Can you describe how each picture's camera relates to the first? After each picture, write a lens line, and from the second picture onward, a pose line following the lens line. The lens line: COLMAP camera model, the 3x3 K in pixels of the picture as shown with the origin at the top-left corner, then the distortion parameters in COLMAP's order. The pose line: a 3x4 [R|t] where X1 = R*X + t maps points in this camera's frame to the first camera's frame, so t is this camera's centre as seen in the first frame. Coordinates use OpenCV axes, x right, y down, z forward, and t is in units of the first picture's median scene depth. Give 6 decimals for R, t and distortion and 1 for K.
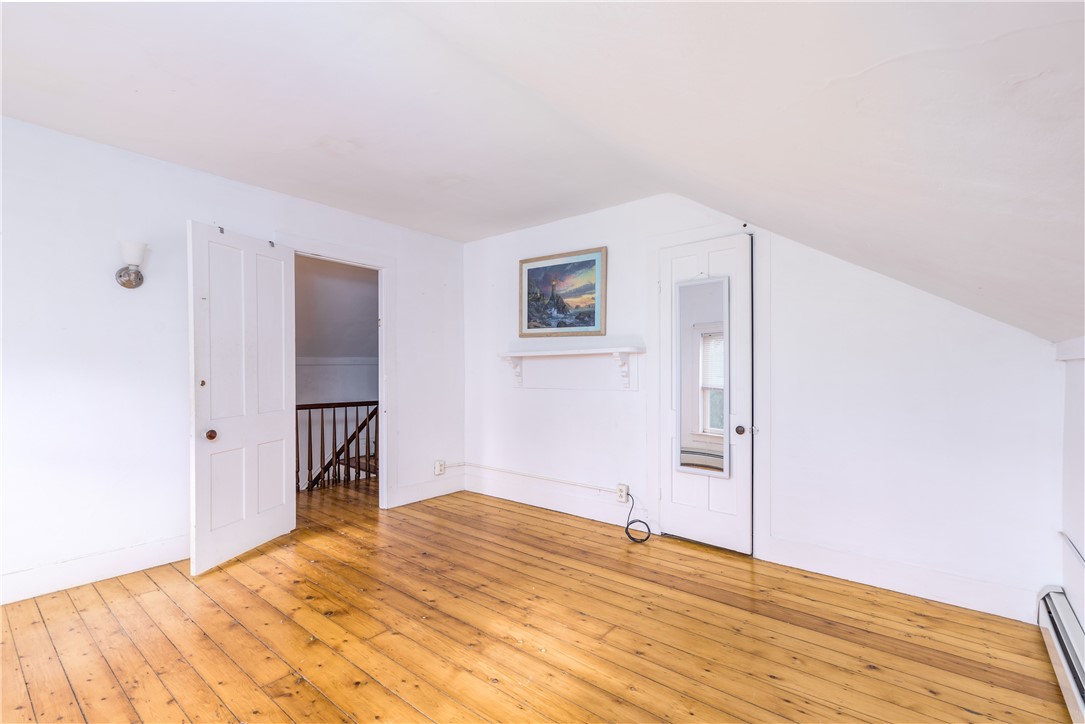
lens RADIAL K [[490.4, 0, 546.0], [0, 490.4, 364.8], [0, 0, 1]] dist [0.019097, -0.000707]
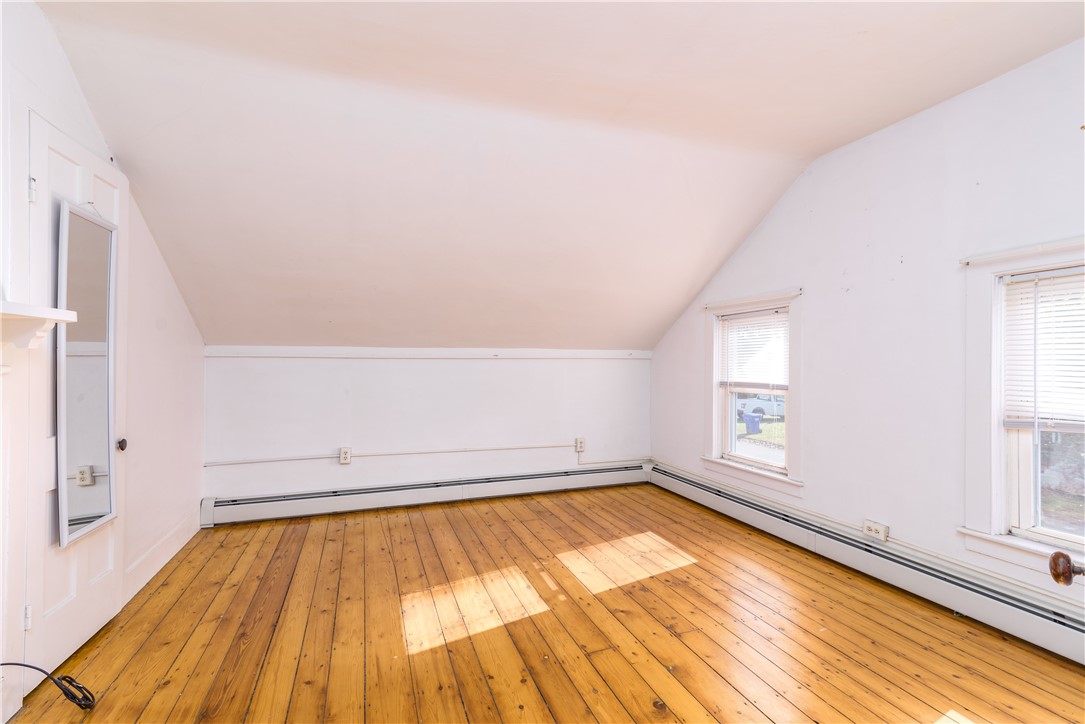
lens RADIAL K [[486.4, 0, 537.9], [0, 486.4, 365.4], [0, 0, 1]] dist [0.016505, -0.000207]
pose [[-0.852063, -0.003434, 0.523428, -0.567521], [-0.006064, 0.999976, -0.003311, 0.016516], [-0.523404, -0.005995, -0.852064, 1.460320]]
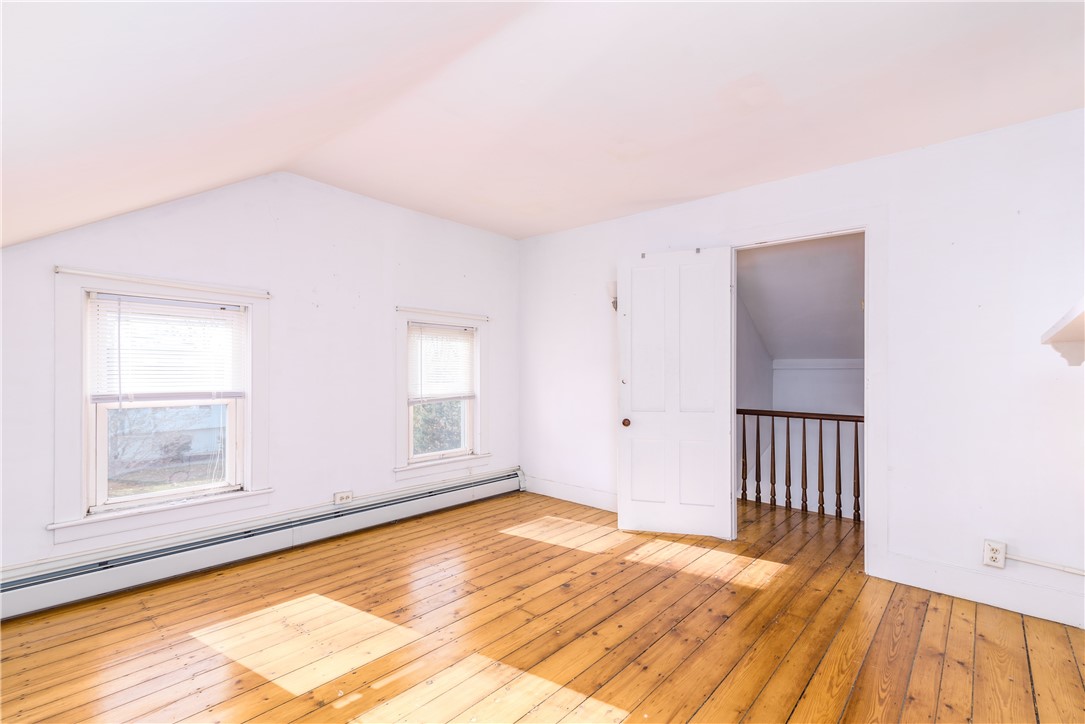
lens RADIAL K [[490.4, 0, 546.0], [0, 490.4, 364.8], [0, 0, 1]] dist [0.019097, -0.000707]
pose [[-0.053044, -0.015963, -0.998465, 0.596568], [0.000225, 0.999872, -0.015997, 0.014793], [0.998592, -0.001073, -0.053034, 0.873718]]
